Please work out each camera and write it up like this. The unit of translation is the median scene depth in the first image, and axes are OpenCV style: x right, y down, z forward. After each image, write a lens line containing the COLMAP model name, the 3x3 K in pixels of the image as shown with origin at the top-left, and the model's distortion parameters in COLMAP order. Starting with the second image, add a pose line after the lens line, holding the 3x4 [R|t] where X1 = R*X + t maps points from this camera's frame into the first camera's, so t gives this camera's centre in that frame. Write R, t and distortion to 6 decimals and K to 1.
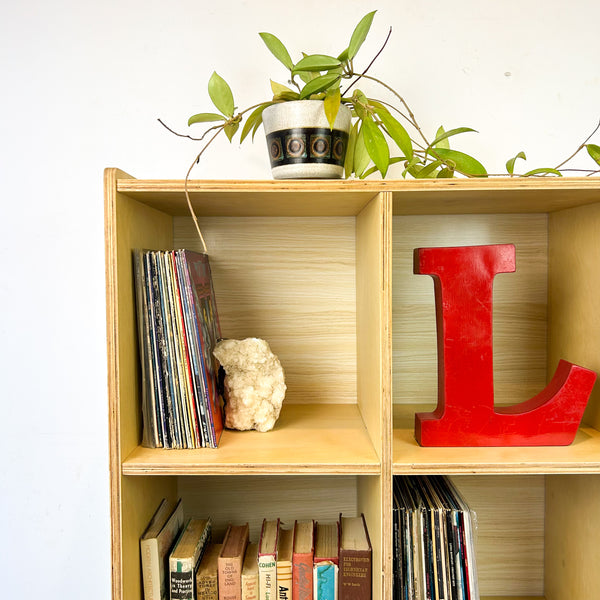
lens RADIAL K [[603.8, 0, 300.0], [0, 603.8, 300.0], [0, 0, 1]] dist [0.135068, -0.282591]
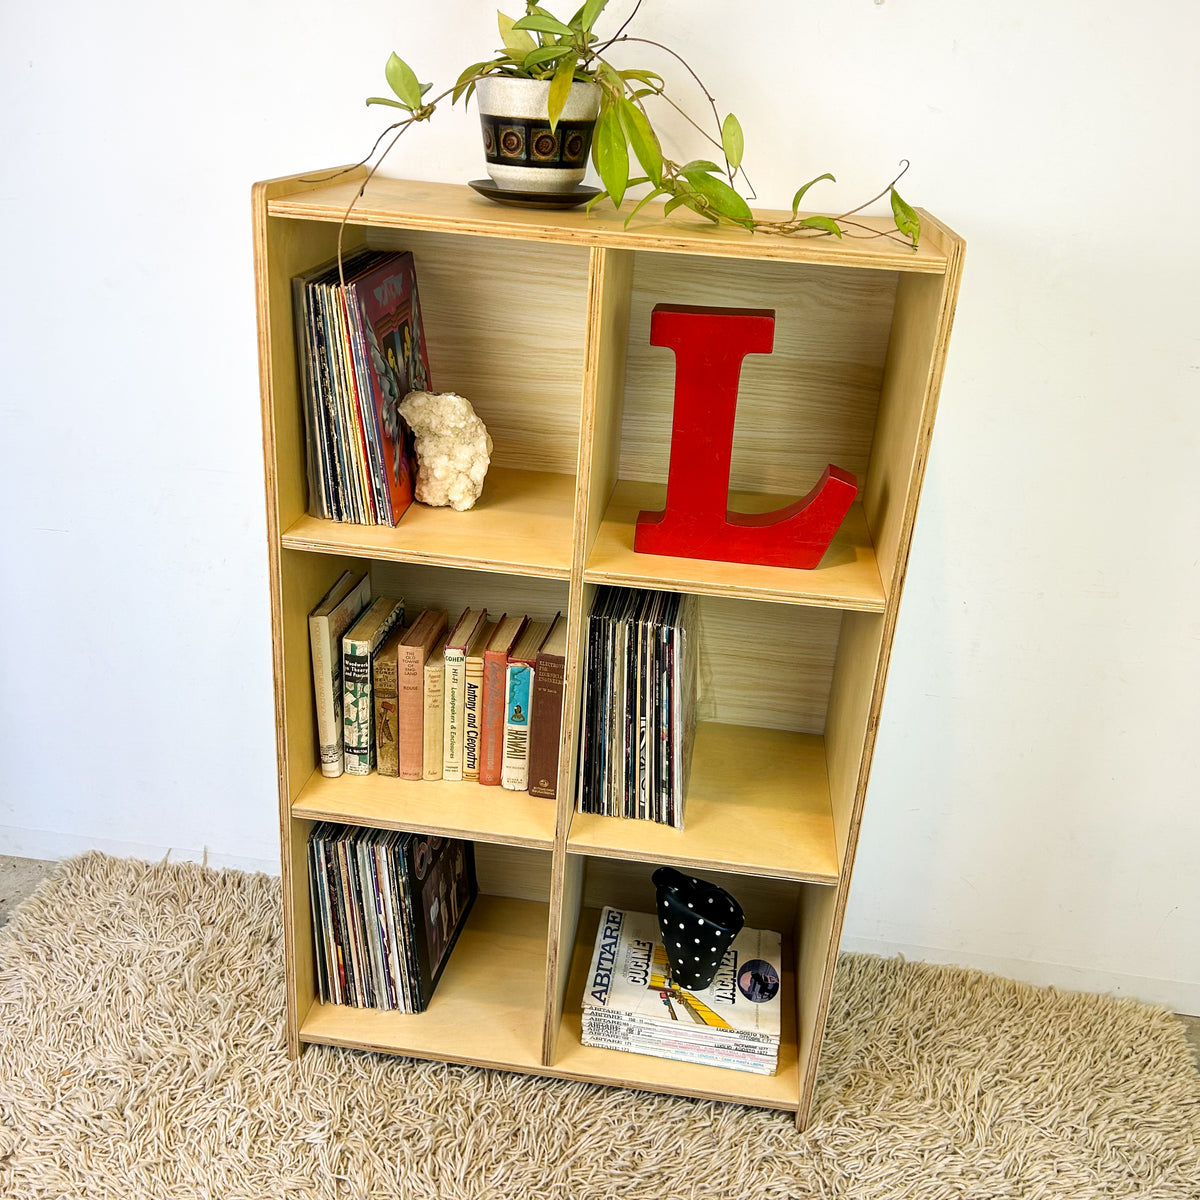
lens RADIAL K [[1207.6, 0, 600.0], [0, 1207.6, 600.0], [0, 0, 1]] dist [0.135068, -0.282591]
pose [[0.990563, 0.113333, -0.077081, 0.282803], [-0.079370, 0.932803, 0.351537, -0.273470], [0.111742, -0.342102, 0.932995, -0.565292]]
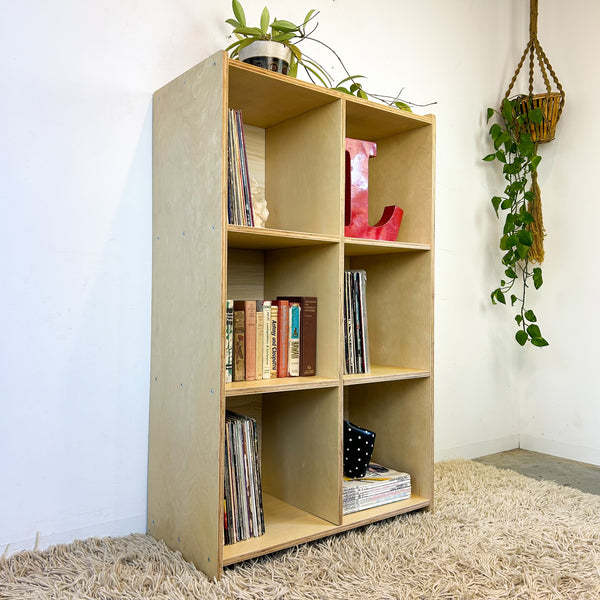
lens RADIAL K [[597.0, 0, 296.9], [0, 597.0, 287.5], [0, 0, 1]] dist [0.063706, -0.032567]
pose [[0.788901, 0.030300, 0.613772, -1.053055], [0.017205, 0.997303, -0.071348, 0.516592], [-0.614279, 0.066846, 0.786253, -0.382539]]
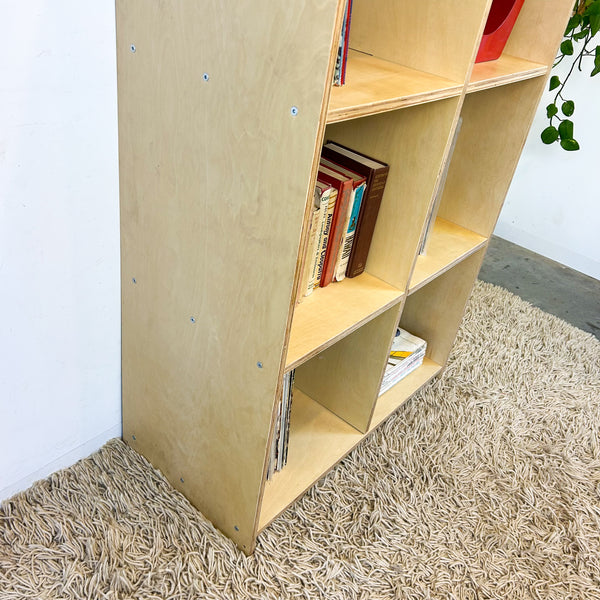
lens RADIAL K [[597.0, 0, 296.9], [0, 597.0, 287.5], [0, 0, 1]] dist [0.063706, -0.032567]
pose [[0.641070, -0.319881, 0.697643, -0.882100], [-0.105206, 0.863794, 0.492739, 0.066859], [-0.760237, -0.389277, 0.520099, 0.460288]]
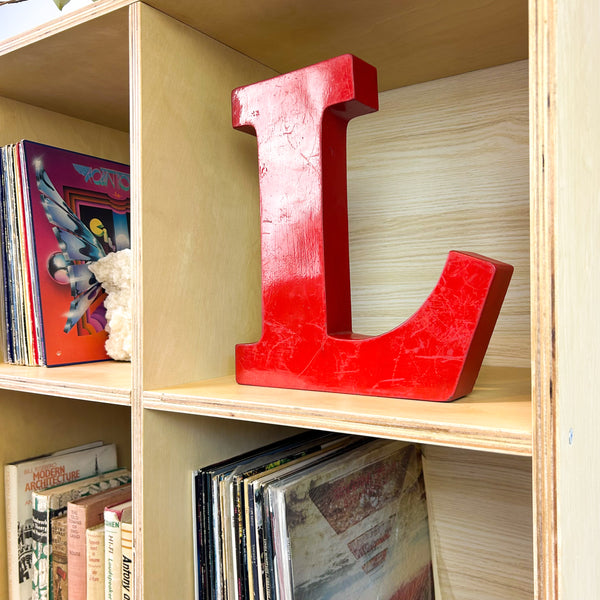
lens RADIAL K [[613.3, 0, 300.3], [0, 613.3, 296.8], [0, 0, 1]] dist [0.038934, -0.050574]
pose [[0.830840, -0.003035, -0.556503, 0.626029], [-0.025731, 0.998706, -0.043862, 0.169759], [0.555917, 0.050762, 0.829687, 0.467674]]
